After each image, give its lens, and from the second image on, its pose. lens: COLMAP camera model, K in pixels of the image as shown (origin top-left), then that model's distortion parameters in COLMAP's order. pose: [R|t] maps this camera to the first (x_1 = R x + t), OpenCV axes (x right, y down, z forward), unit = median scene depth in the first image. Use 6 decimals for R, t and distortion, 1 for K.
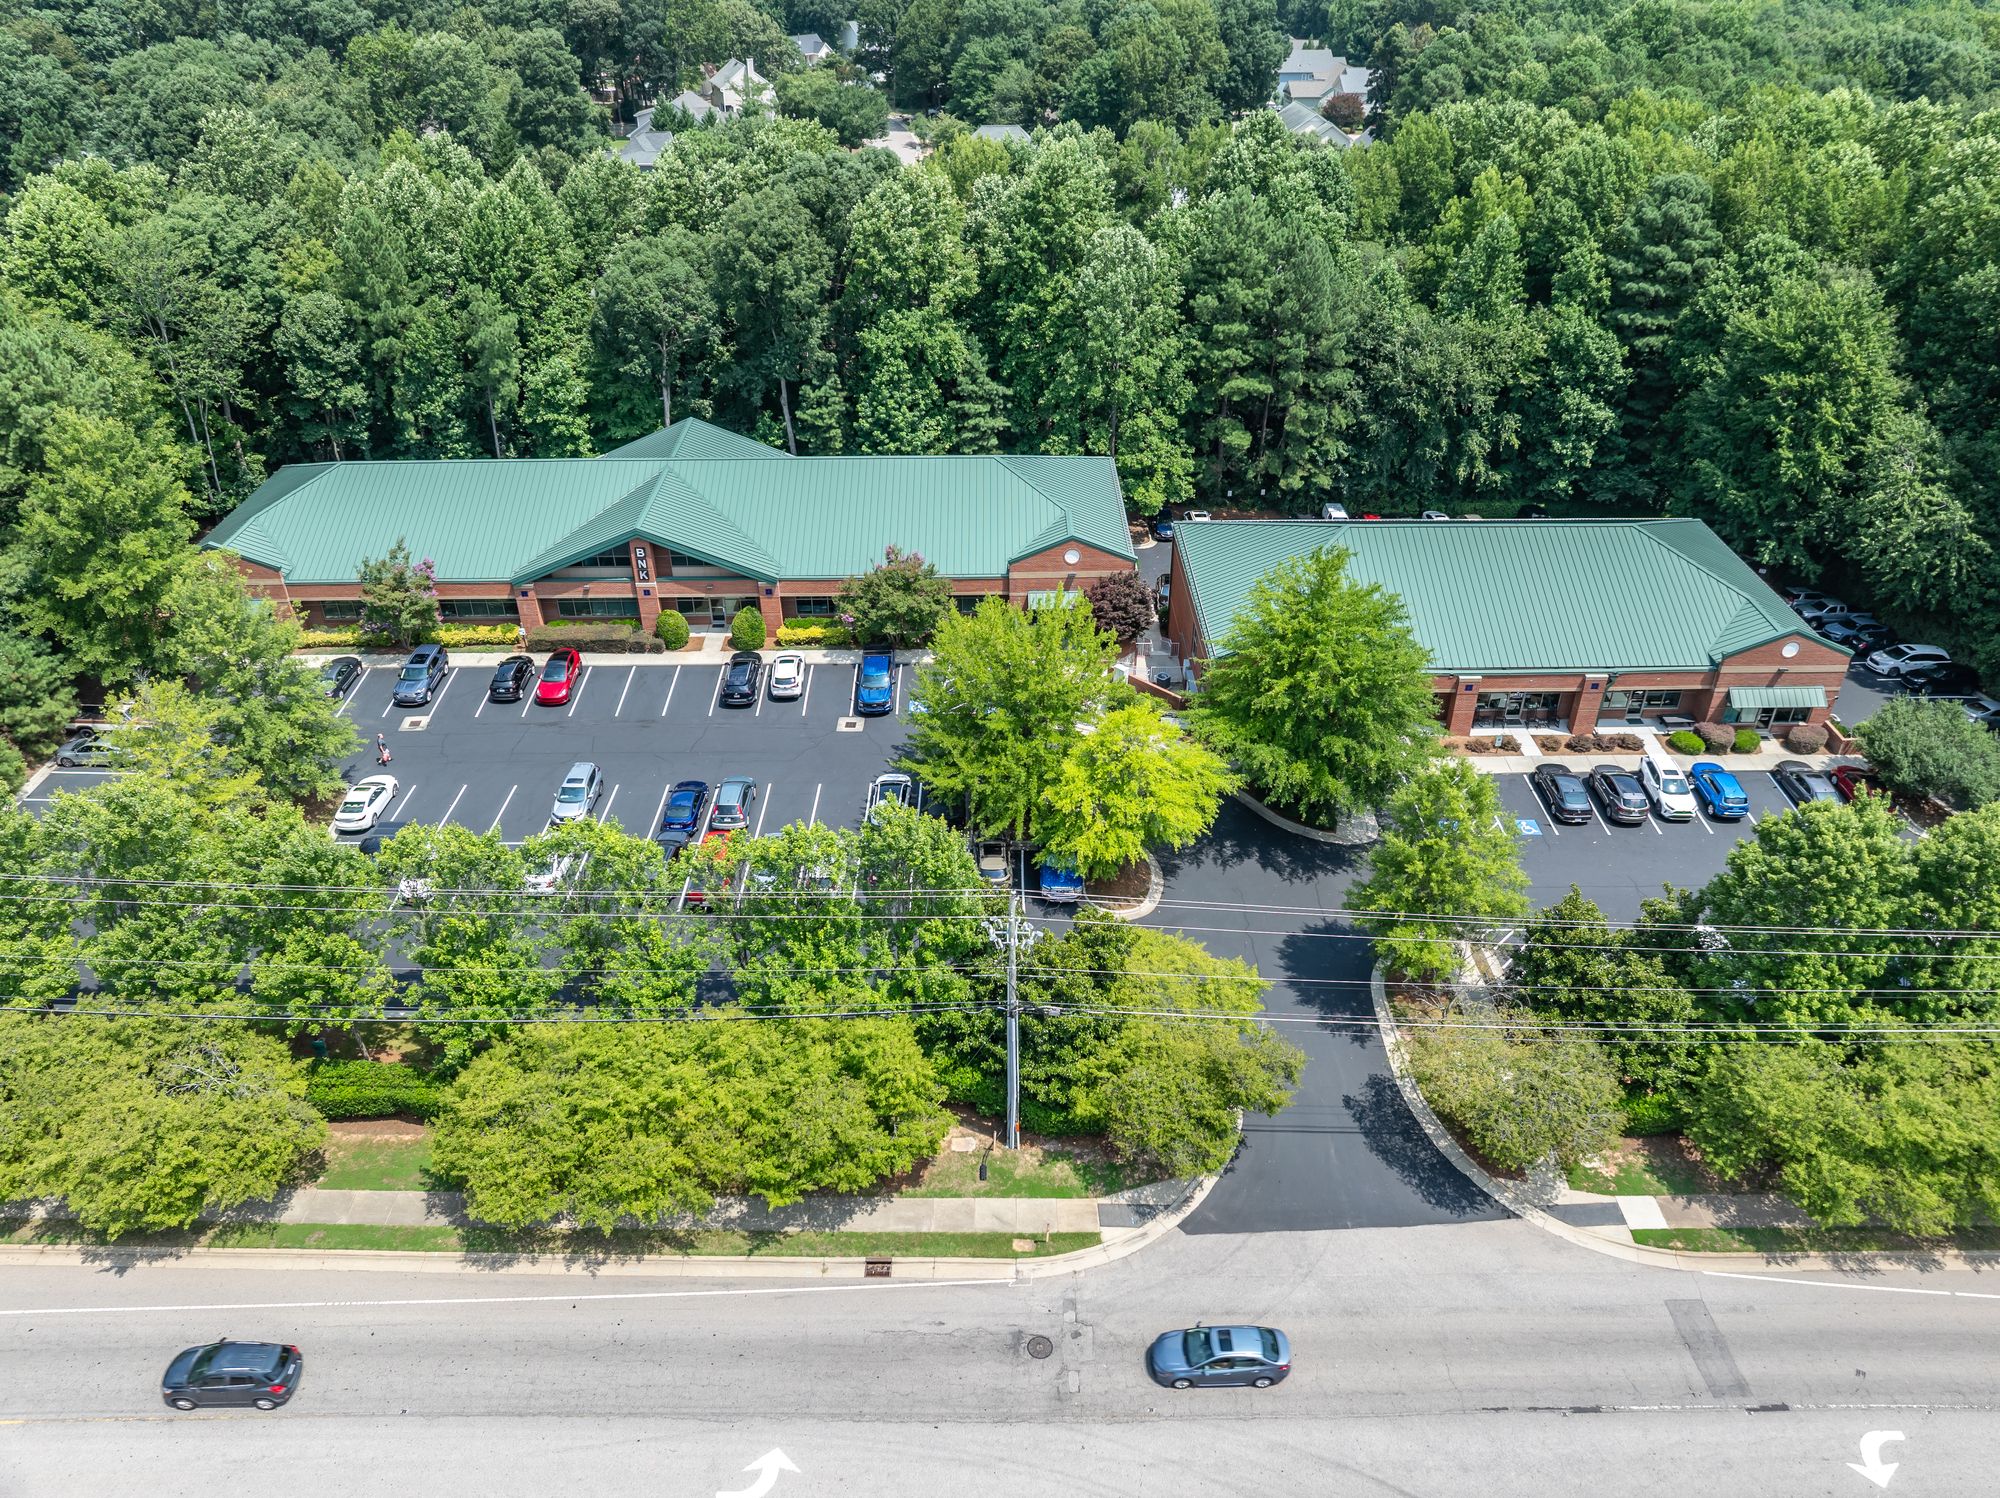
lens RADIAL K [[1402.3, 0, 1000.0], [0, 1402.3, 749.0], [0, 0, 1]] dist [-0.041000, -0.001797]
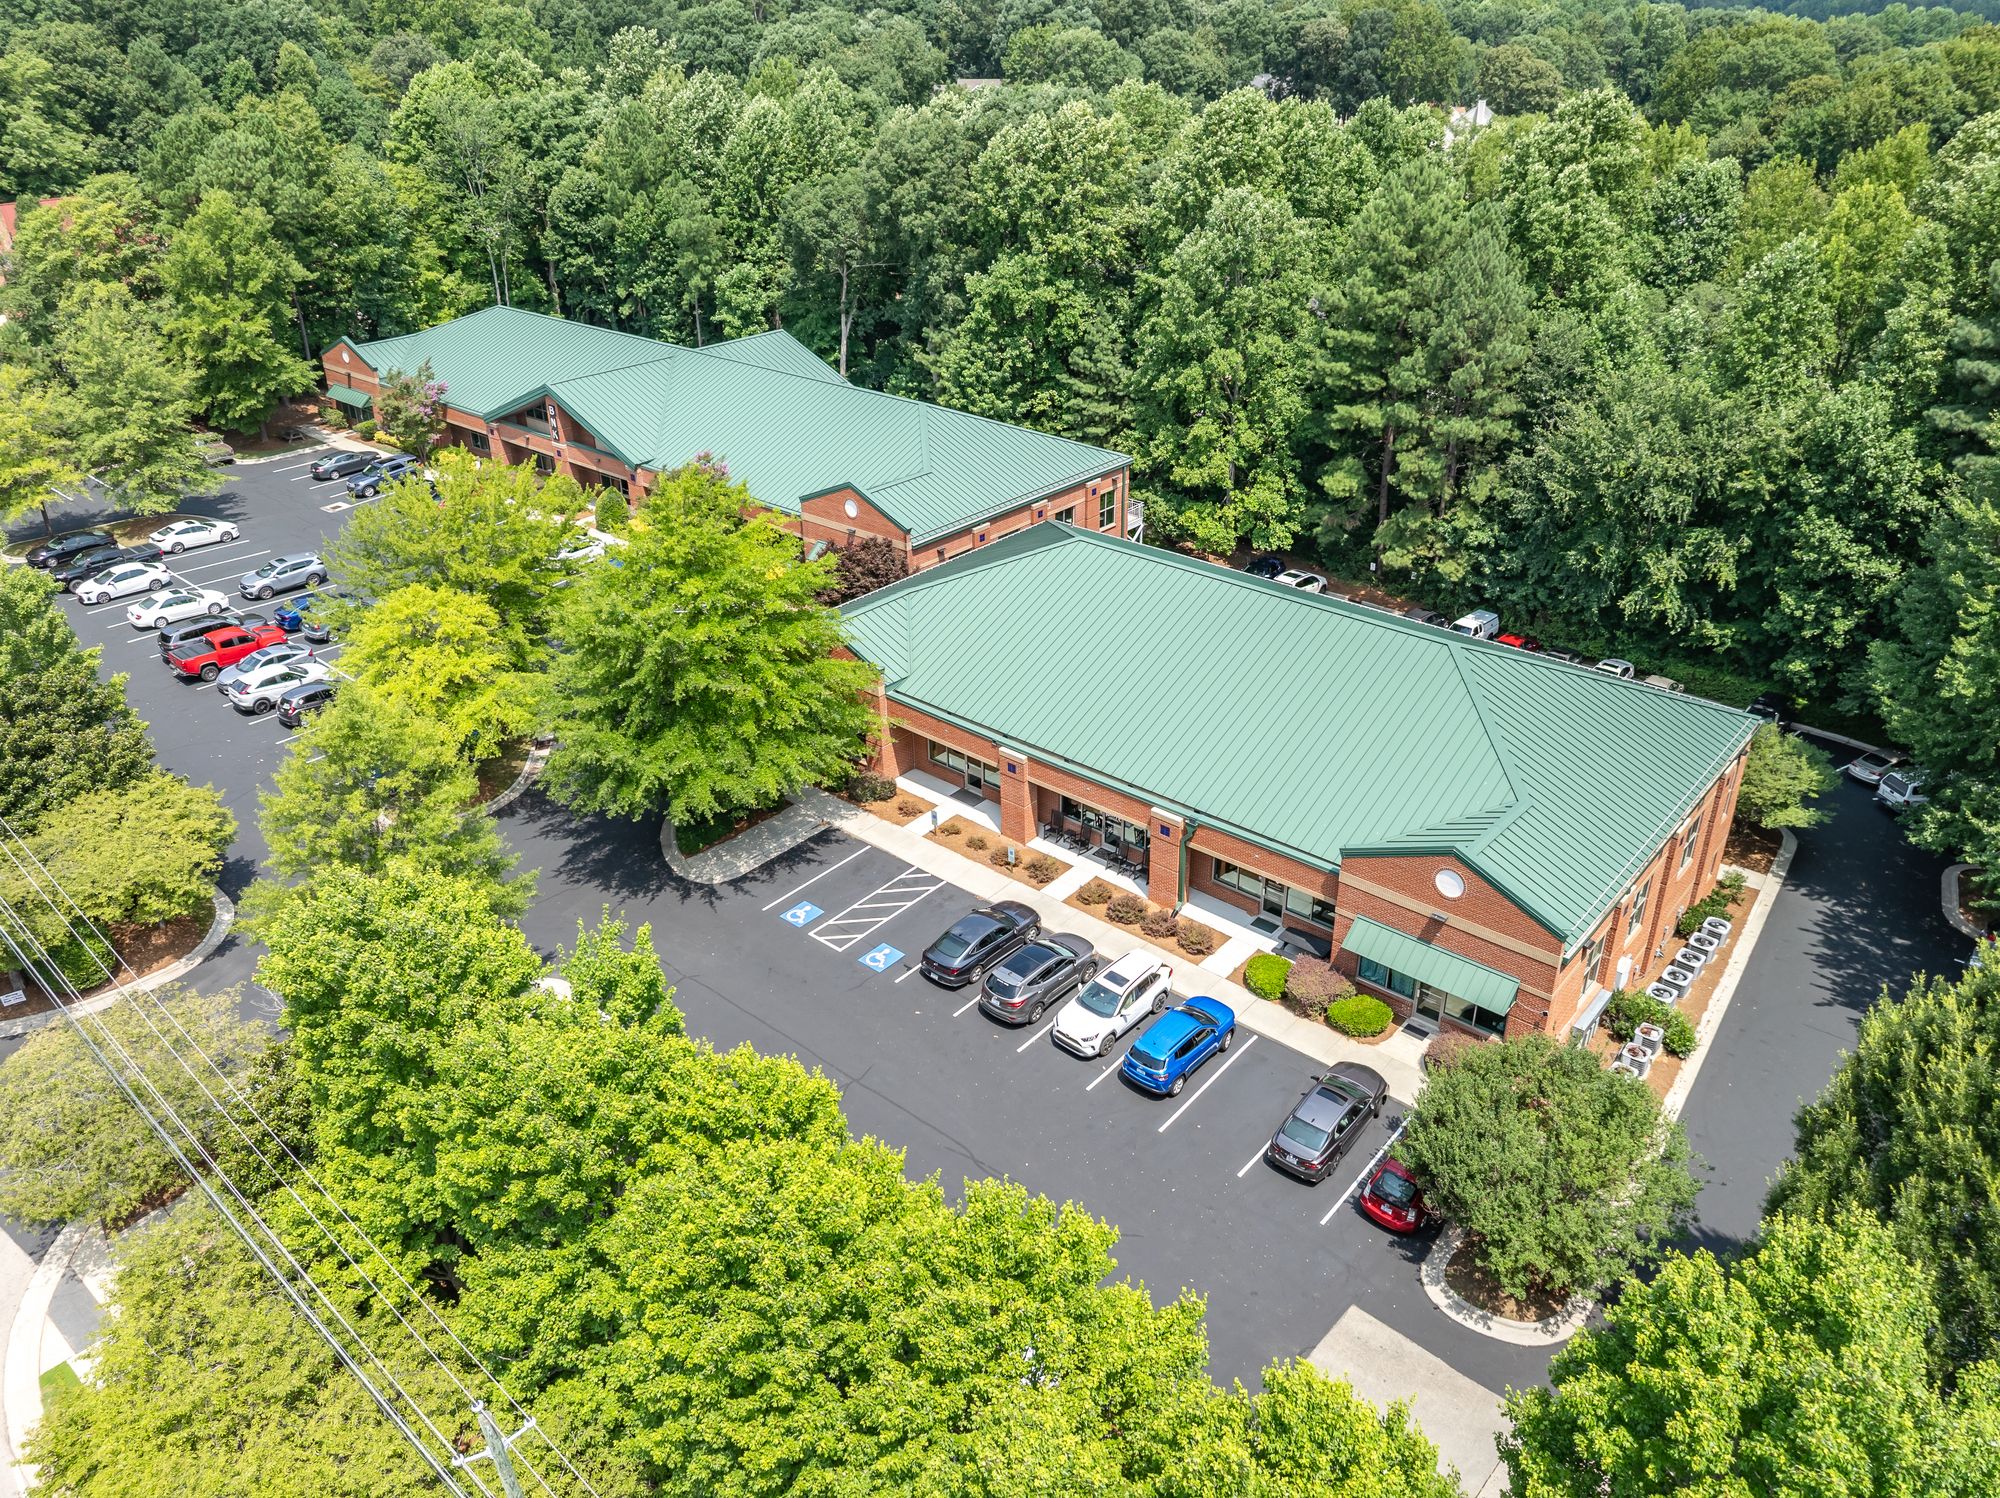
lens RADIAL K [[1402.3, 0, 1000.0], [0, 1402.3, 749.0], [0, 0, 1]] dist [-0.041000, -0.001797]
pose [[0.758598, 0.317554, -0.568936, 0.550499], [-0.354858, 0.933688, 0.047986, -0.063963], [0.546447, 0.165490, 0.820981, 0.330237]]
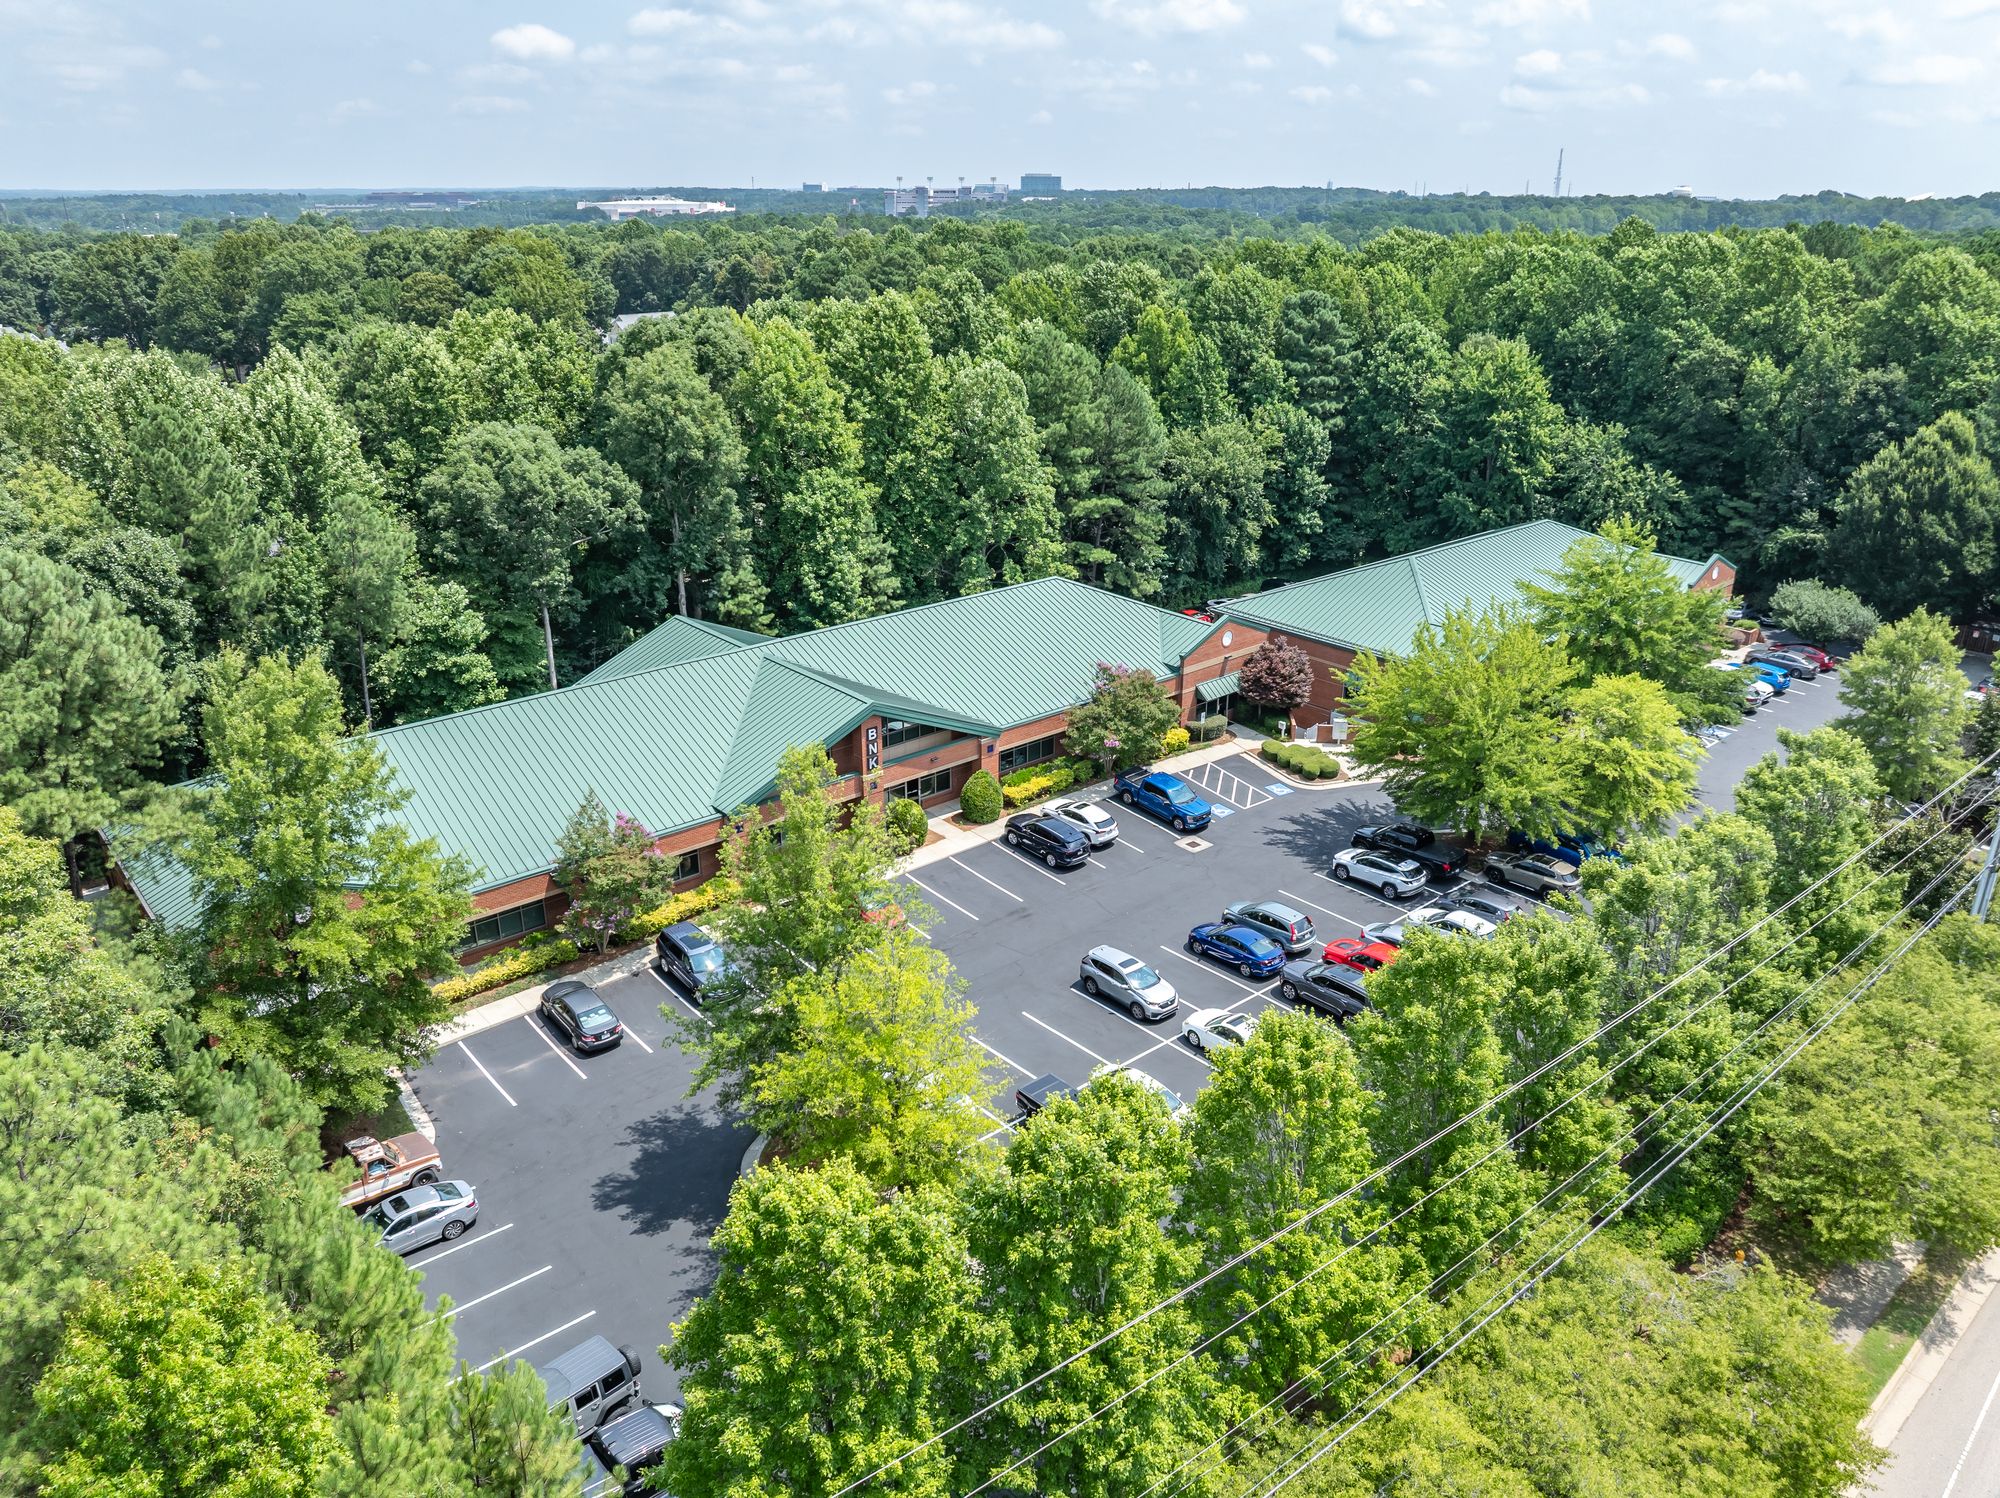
lens RADIAL K [[1402.3, 0, 1000.0], [0, 1402.3, 749.0], [0, 0, 1]] dist [-0.041000, -0.001797]
pose [[0.764917, -0.235639, 0.599480, -0.581861], [0.346787, 0.934941, -0.074990, -0.040765], [-0.542808, 0.265253, 0.796869, 0.280125]]
